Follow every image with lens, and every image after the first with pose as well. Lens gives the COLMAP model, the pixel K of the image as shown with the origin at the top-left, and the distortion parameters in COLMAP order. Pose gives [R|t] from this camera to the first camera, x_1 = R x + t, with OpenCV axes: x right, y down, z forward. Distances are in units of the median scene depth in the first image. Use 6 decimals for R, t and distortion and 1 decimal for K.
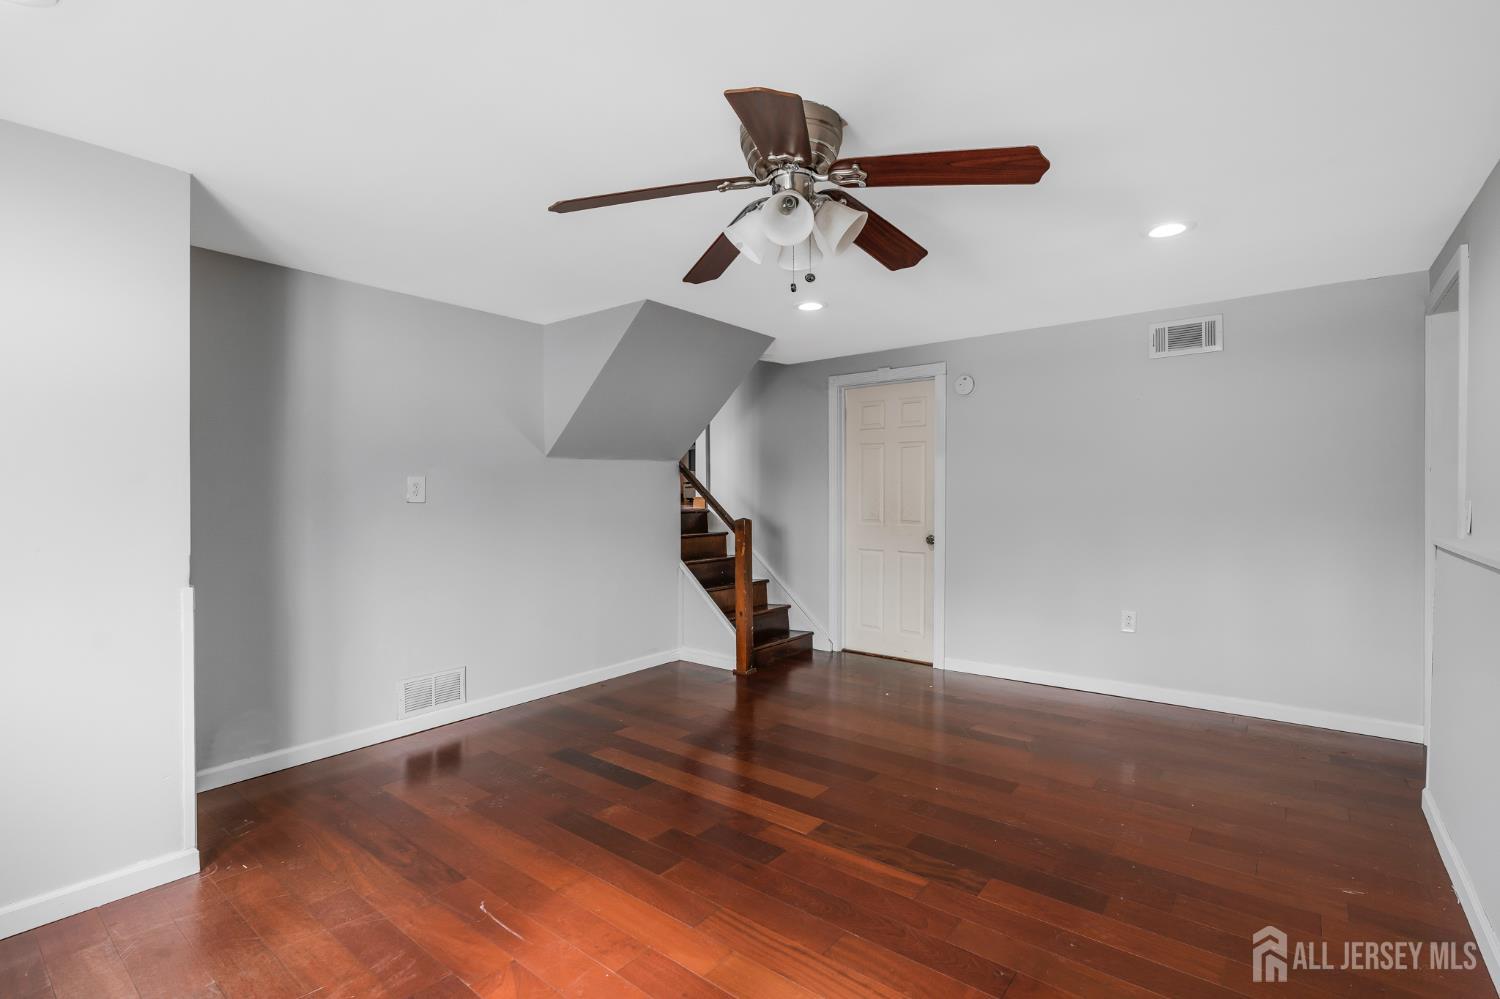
lens RADIAL K [[703.1, 0, 760.2], [0, 703.1, 500.0], [0, 0, 1]] dist [-0.003541, -0.000241]
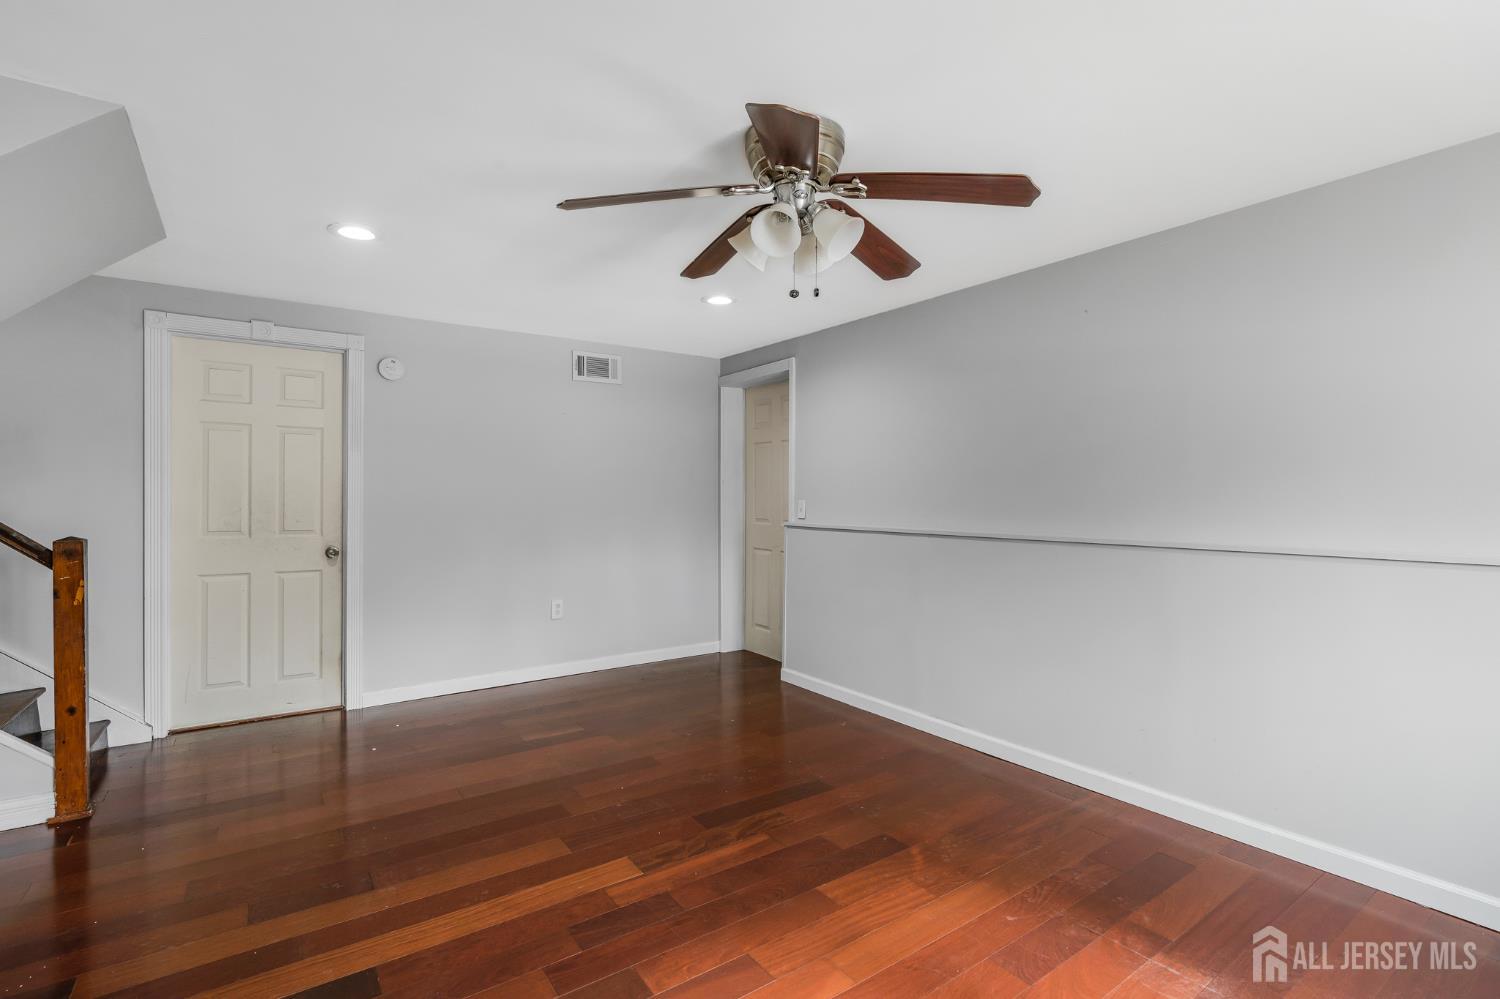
lens RADIAL K [[703.1, 0, 762.3], [0, 703.1, 497.9], [0, 0, 1]] dist [-0.003541, -0.000241]
pose [[0.265578, 0.001994, 0.964087, -0.507396], [0.006122, 0.999974, -0.003755, 0.000781], [-0.964070, 0.006899, 0.265559, 0.408941]]
